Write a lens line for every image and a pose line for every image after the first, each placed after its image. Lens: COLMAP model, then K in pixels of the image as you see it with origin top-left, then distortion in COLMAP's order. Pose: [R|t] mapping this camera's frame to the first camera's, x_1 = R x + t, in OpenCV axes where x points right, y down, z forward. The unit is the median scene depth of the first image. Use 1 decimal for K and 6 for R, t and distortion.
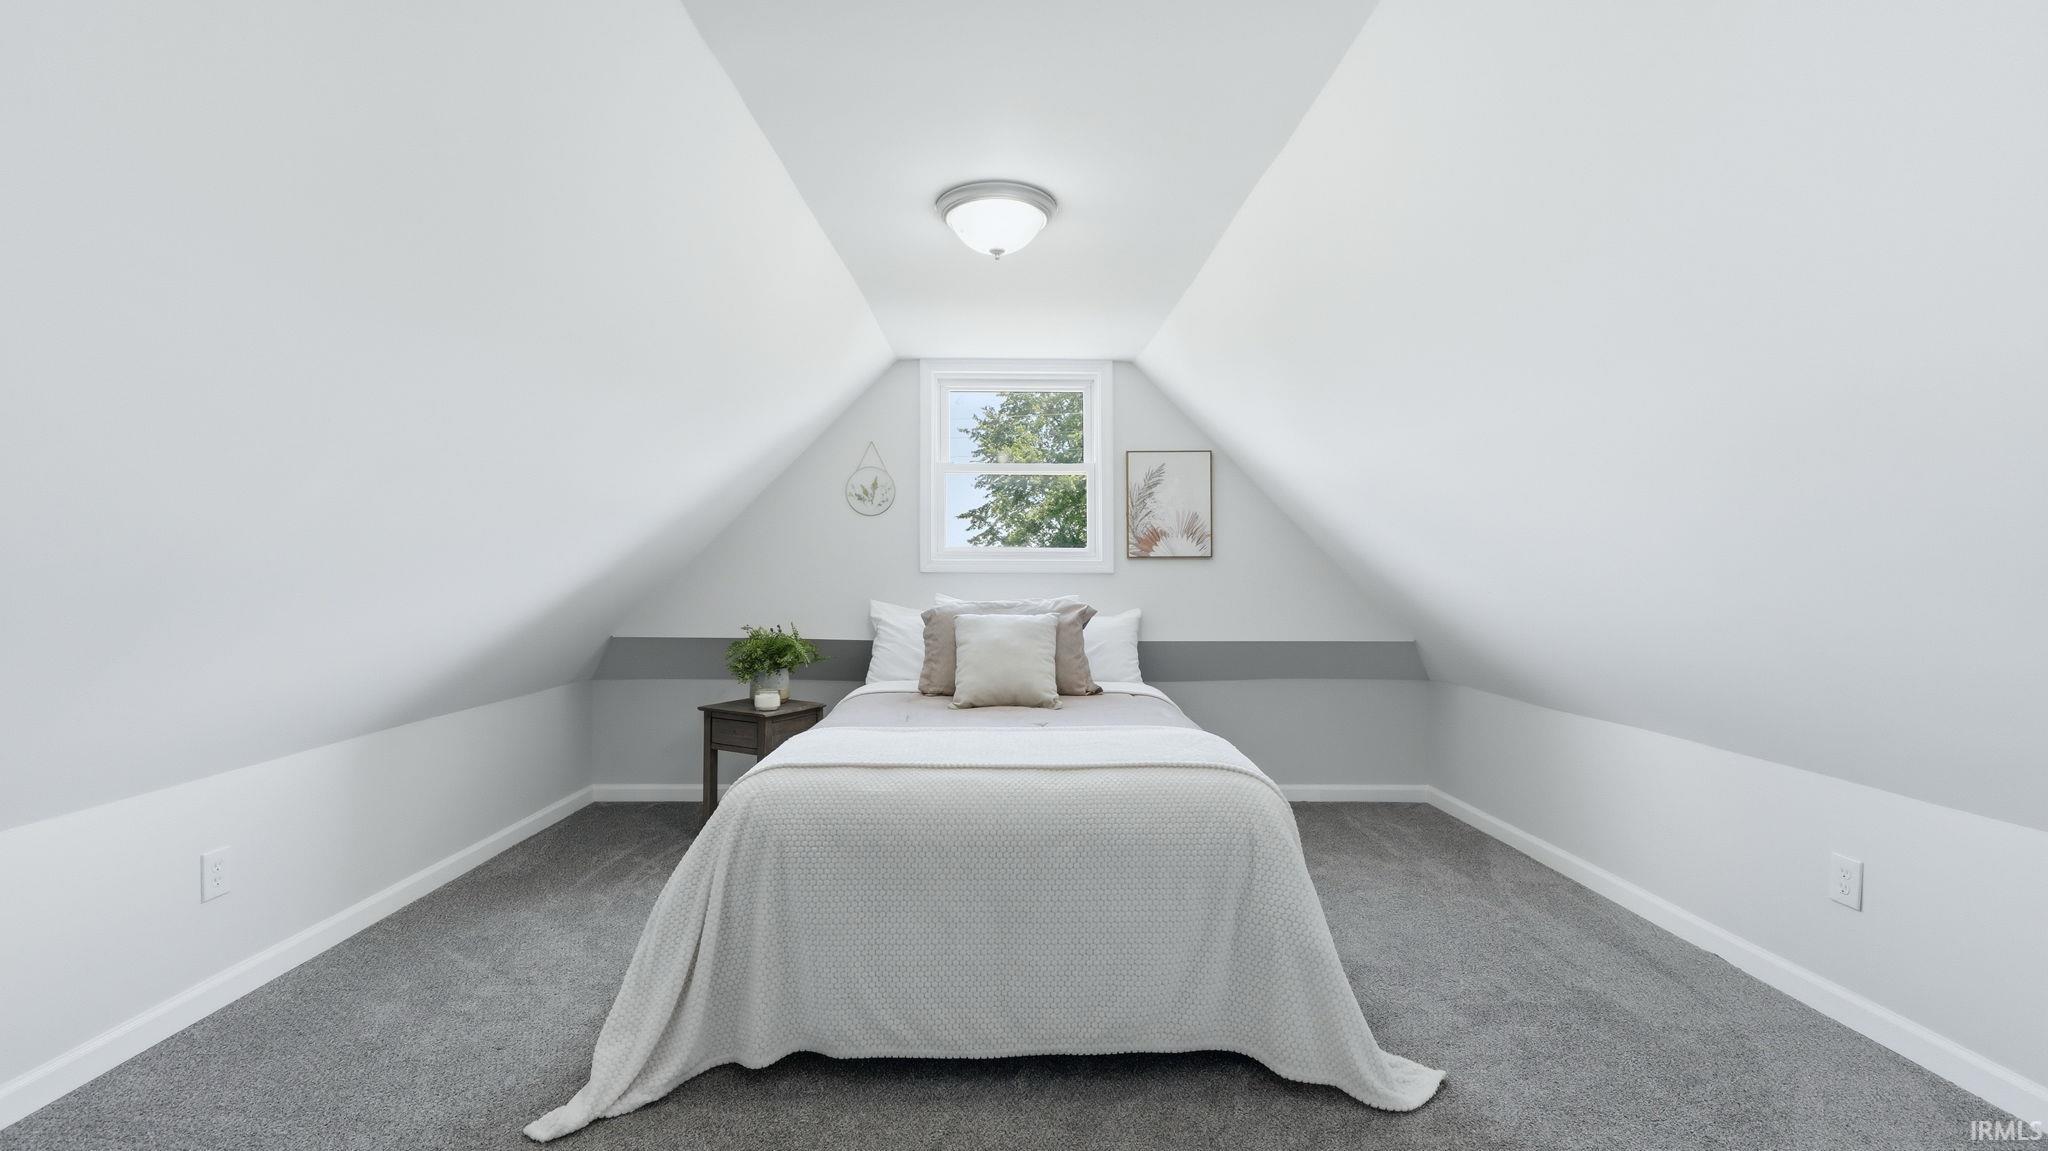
lens RADIAL K [[868.0, 0, 1025.0], [0, 868.0, 546.3], [0, 0, 1]] dist [-0.000759, 0.000151]
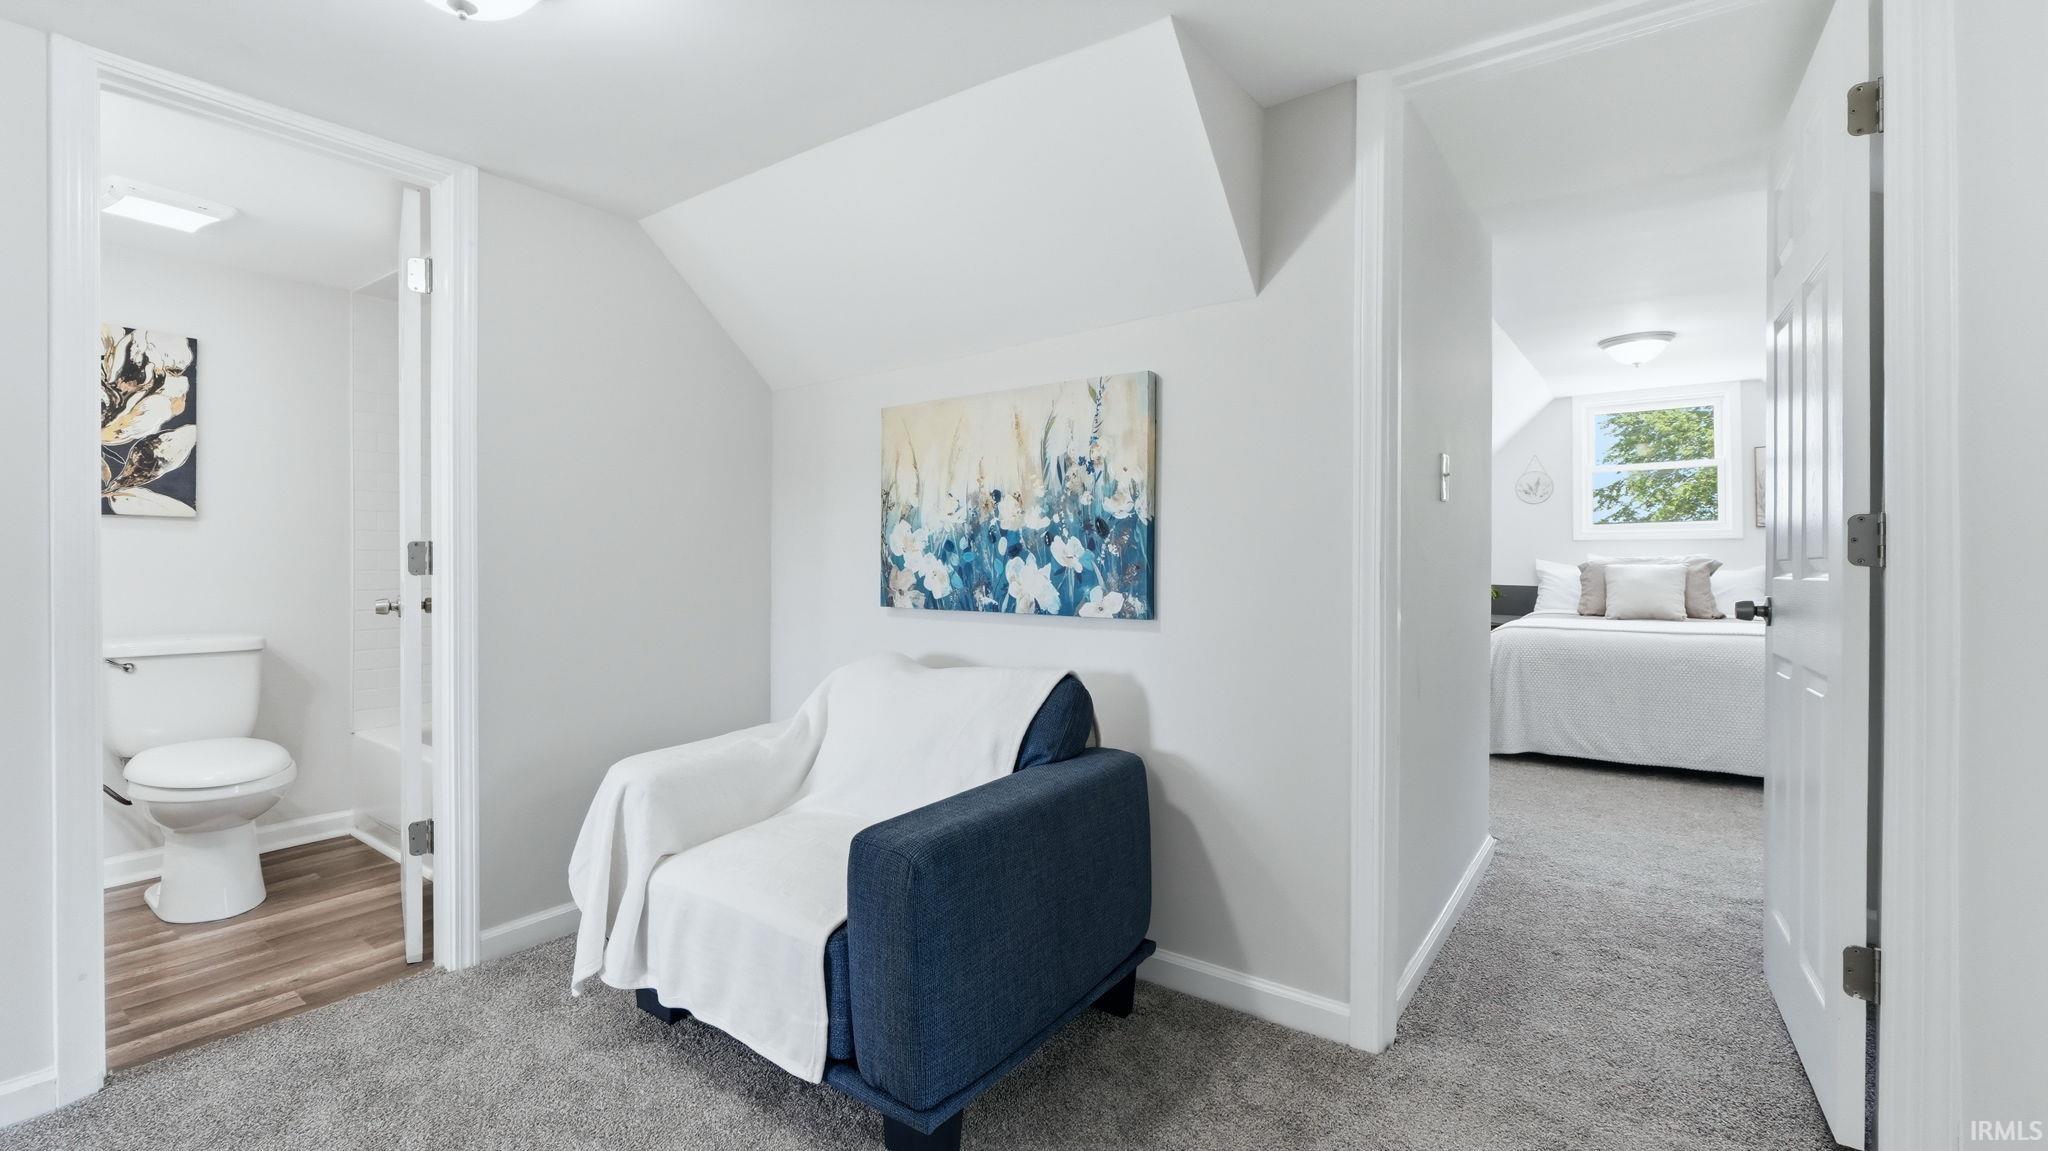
lens RADIAL K [[868.0, 0, 1025.0], [0, 868.0, 546.3], [0, 0, 1]] dist [-0.000759, 0.000151]
pose [[0.799945, -0.010013, -0.599990, 0.020971], [0.017518, 0.999824, 0.006670, 0.015587], [0.599818, -0.015846, 0.799980, -0.840171]]
